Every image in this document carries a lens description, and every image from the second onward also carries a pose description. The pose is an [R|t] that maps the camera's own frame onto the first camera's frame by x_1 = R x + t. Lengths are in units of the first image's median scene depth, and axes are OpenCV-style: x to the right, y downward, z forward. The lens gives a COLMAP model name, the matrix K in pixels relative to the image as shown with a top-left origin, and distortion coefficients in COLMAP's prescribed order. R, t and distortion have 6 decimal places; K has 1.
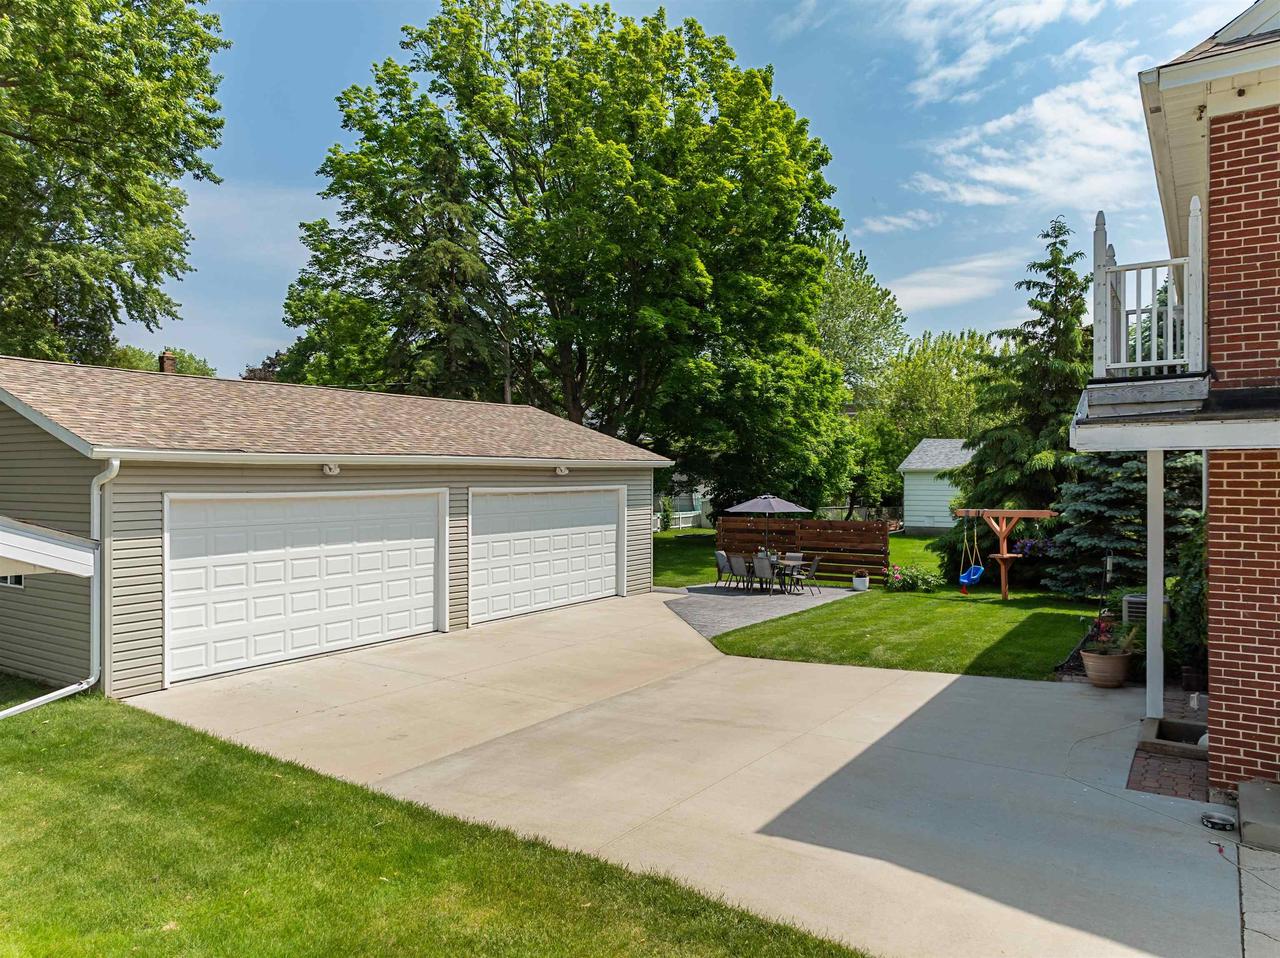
lens RADIAL K [[893.1, 0, 640.0], [0, 893.1, 479.0], [0, 0, 1]] dist [0.000733, -0.001310]
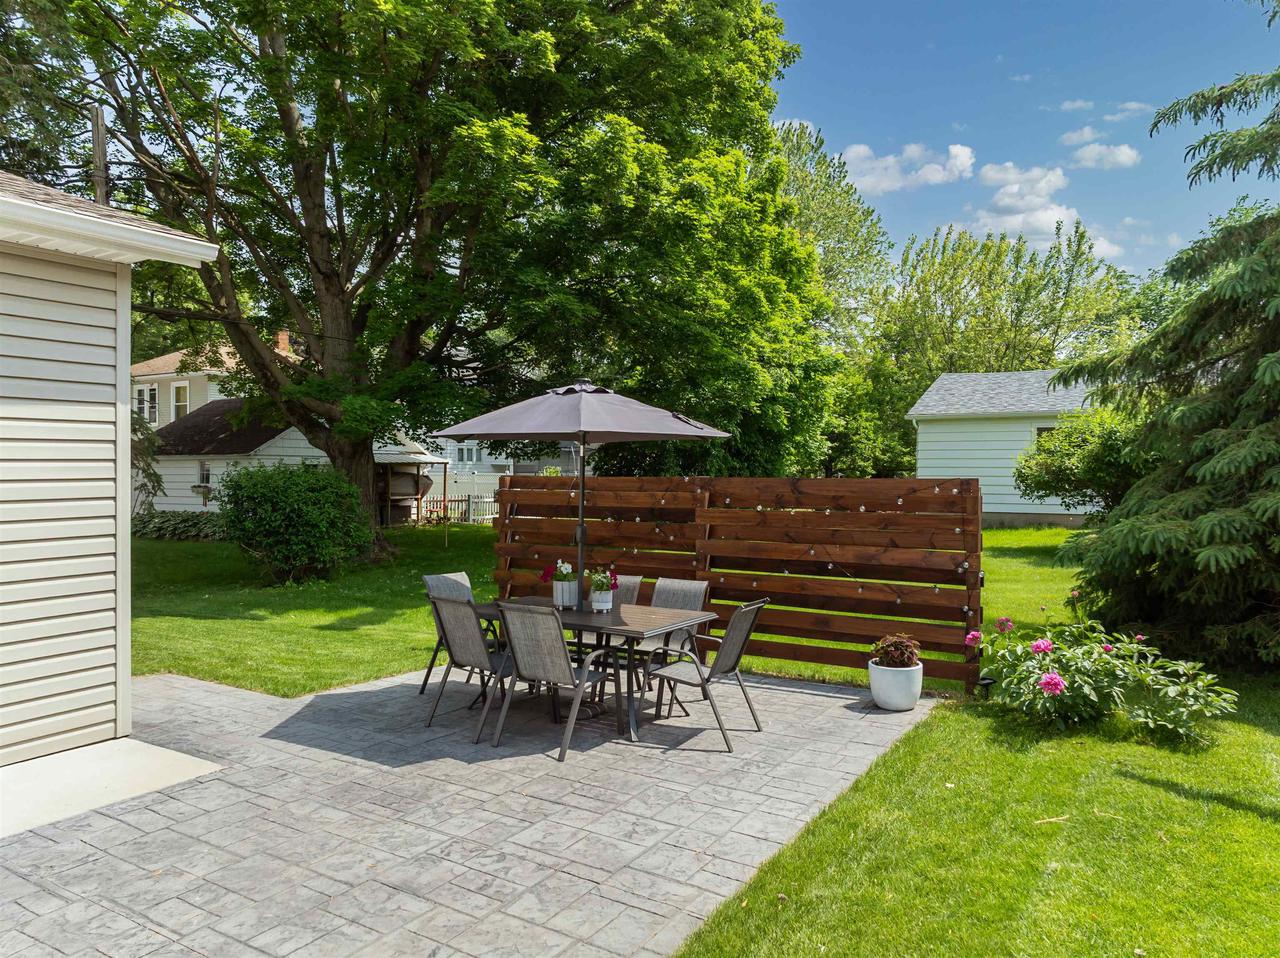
lens RADIAL K [[893.1, 0, 640.0], [0, 893.1, 479.0], [0, 0, 1]] dist [0.000733, -0.001310]
pose [[0.999282, 0.002426, 0.037822, 0.120763], [-0.002765, 0.999956, 0.008929, 0.037084], [-0.037799, -0.009027, 0.999245, 0.567859]]
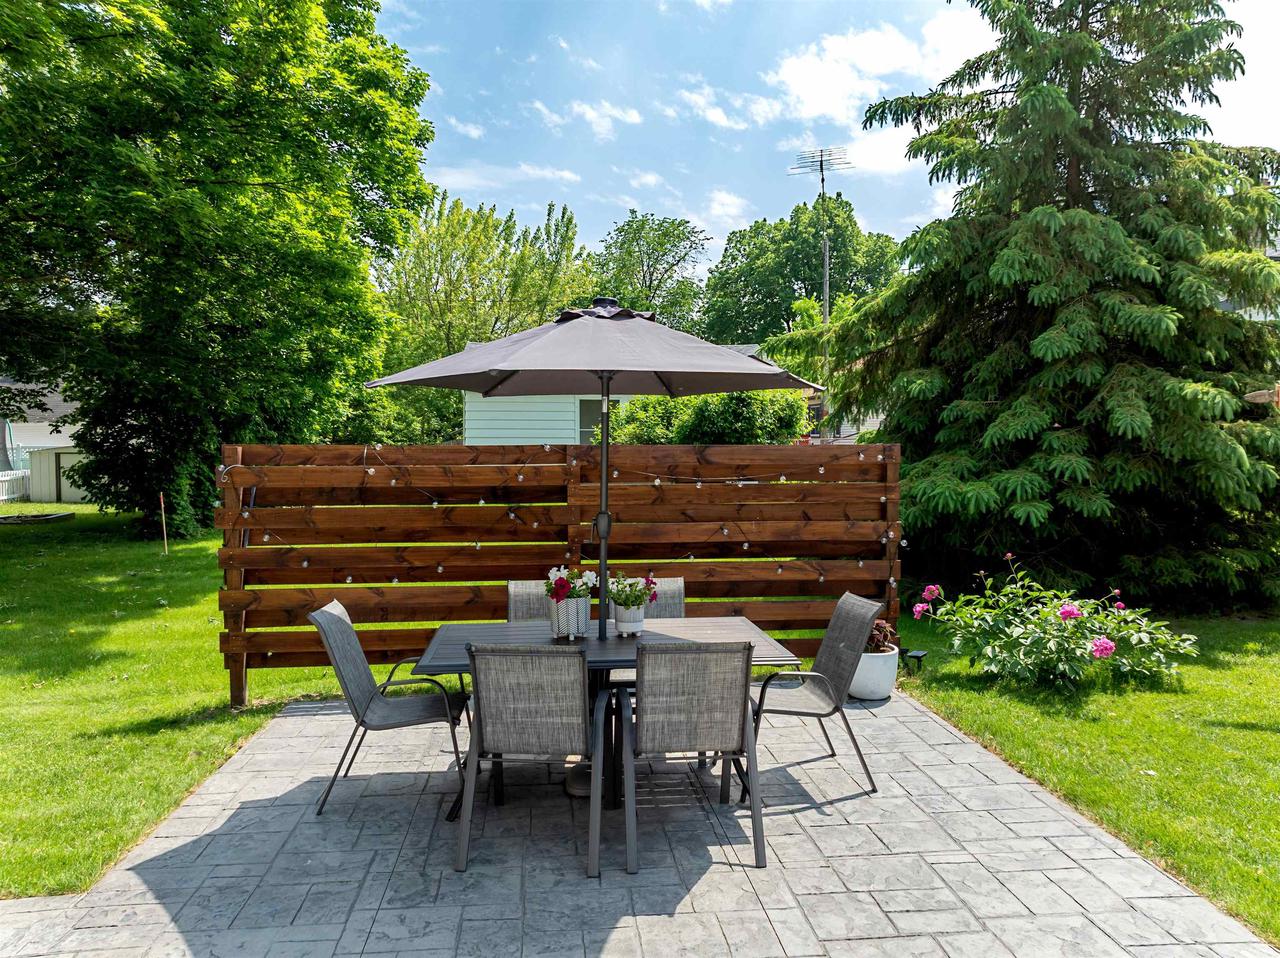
lens RADIAL K [[893.1, 0, 640.0], [0, 893.1, 479.0], [0, 0, 1]] dist [0.000733, -0.001310]
pose [[0.768297, -0.026611, 0.639540, 0.014876], [0.001430, 0.999204, 0.039859, 0.038691], [-0.640092, -0.029709, 0.767724, 0.676363]]
